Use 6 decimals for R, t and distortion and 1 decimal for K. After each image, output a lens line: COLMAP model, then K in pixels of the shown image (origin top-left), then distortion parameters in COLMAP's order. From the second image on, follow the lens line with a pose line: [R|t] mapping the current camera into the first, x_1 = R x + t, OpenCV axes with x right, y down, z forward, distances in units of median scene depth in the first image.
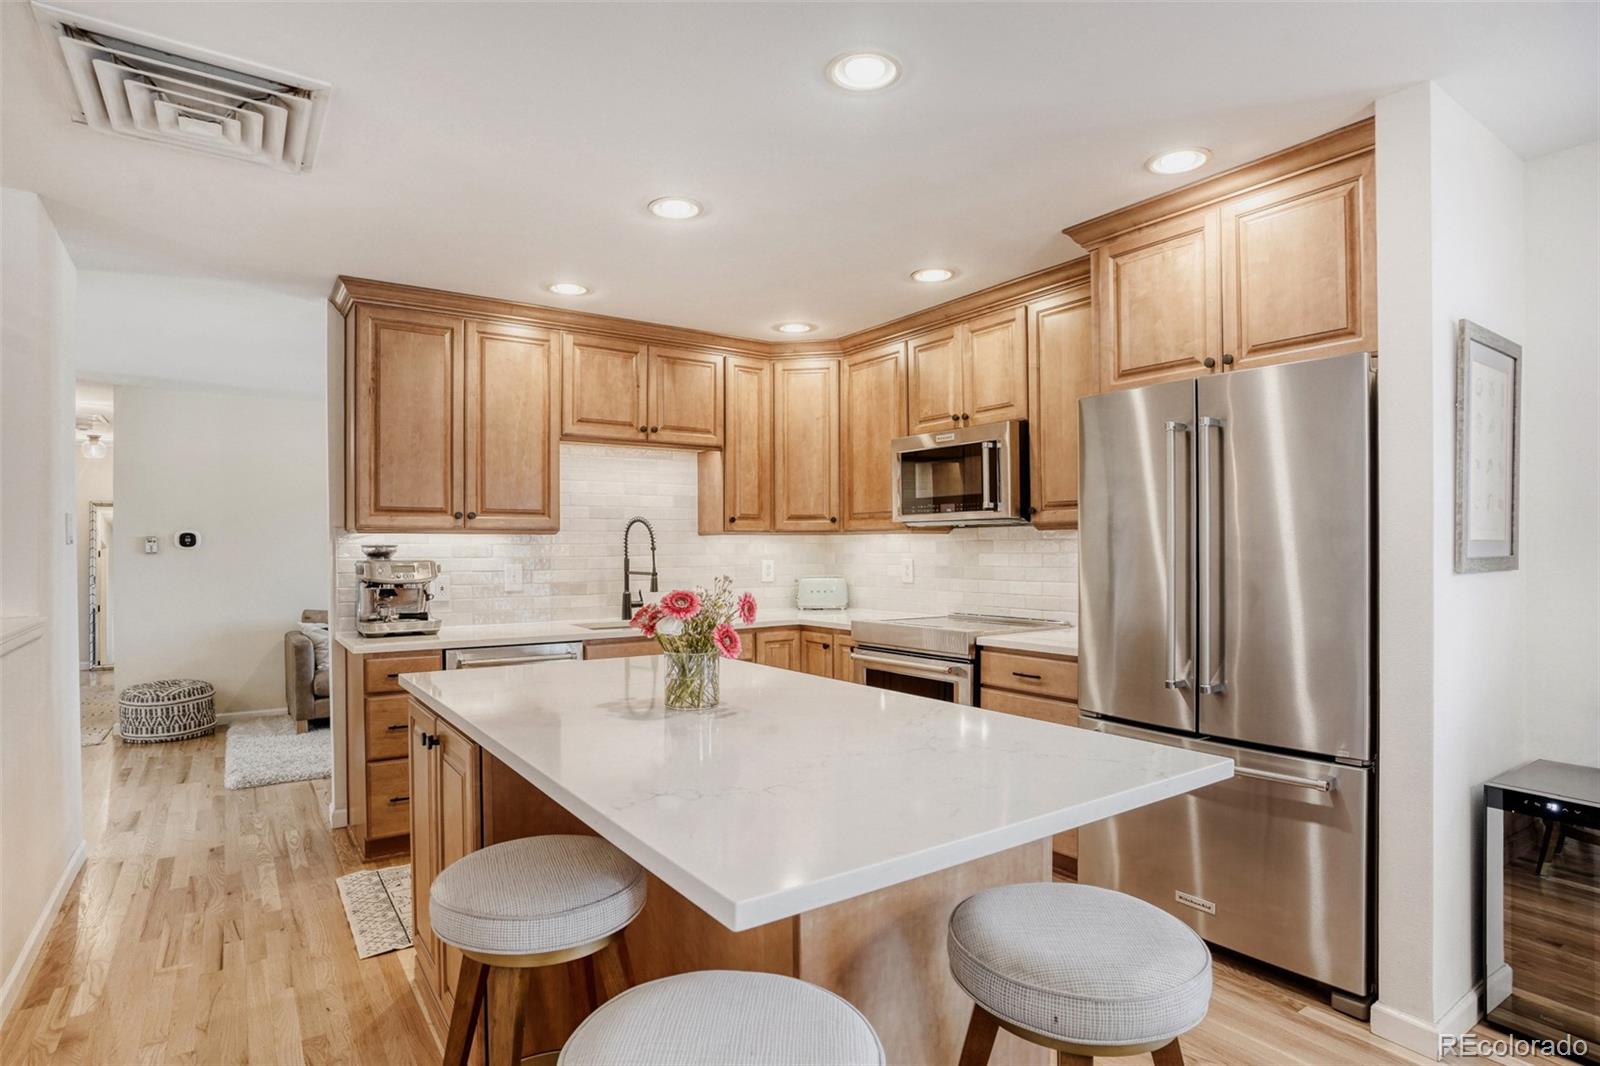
lens RADIAL K [[828.5, 0, 796.9], [0, 828.5, 549.3], [0, 0, 1]] dist [-0.039841, 0.007050]
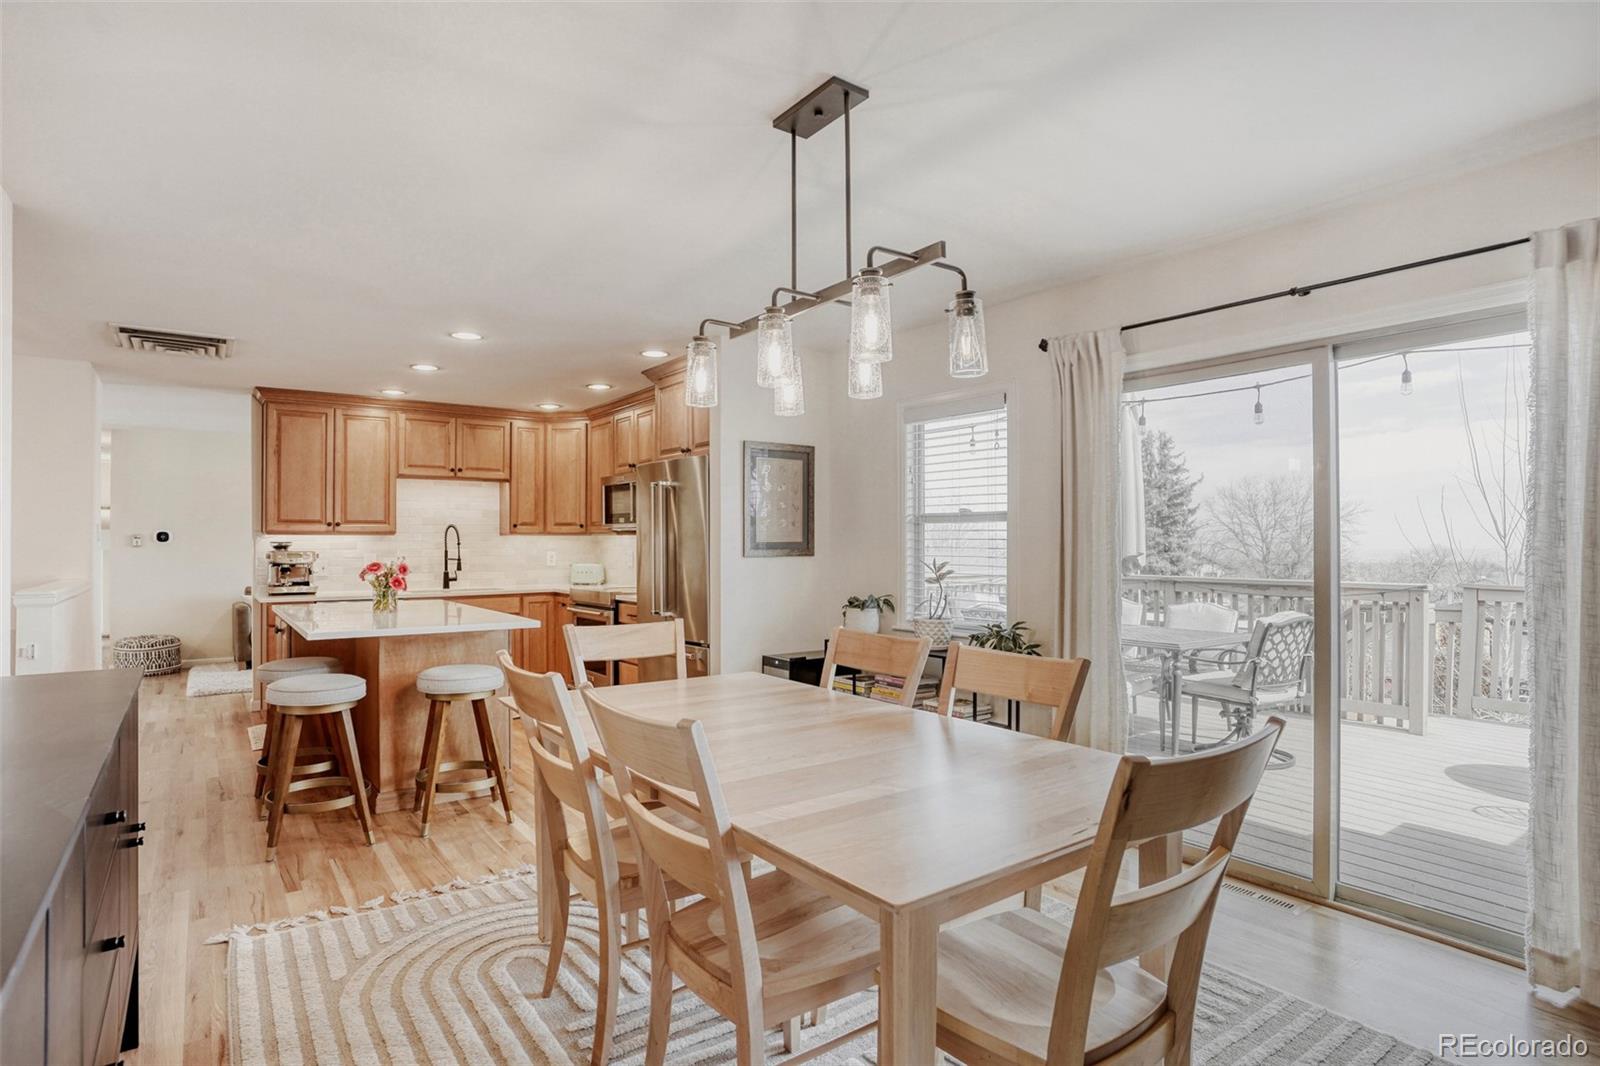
lens RADIAL K [[828.5, 0, 802.9], [0, 828.5, 531.3], [0, 0, 1]] dist [-0.039841, 0.007050]
pose [[0.999530, 0.002497, 0.030546, 0.475977], [-0.002048, 0.999889, -0.014734, -0.003648], [-0.030580, 0.014665, 0.999425, -0.660709]]
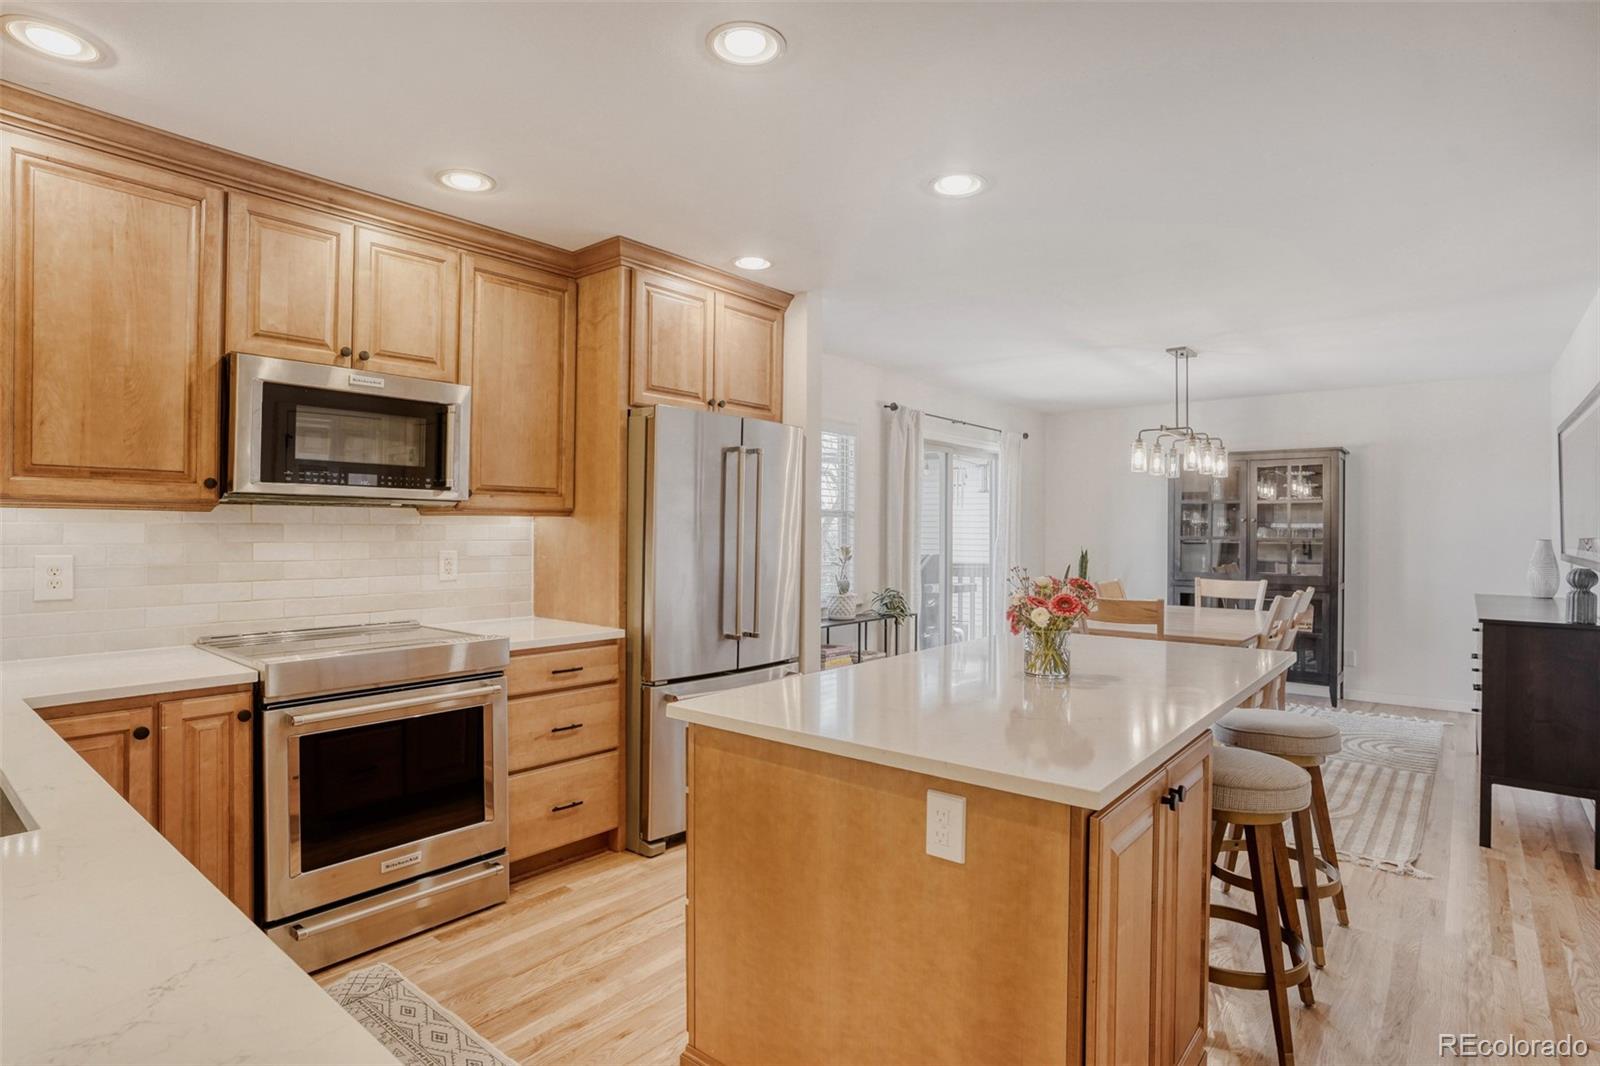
lens RADIAL K [[828.5, 0, 794.7], [0, 828.5, 528.6], [0, 0, 1]] dist [-0.039841, 0.007050]
pose [[-0.253706, 0.002137, 0.967279, -0.822085], [-0.005345, 0.999979, -0.003611, -0.010476], [-0.967267, -0.006086, -0.253689, 1.140805]]
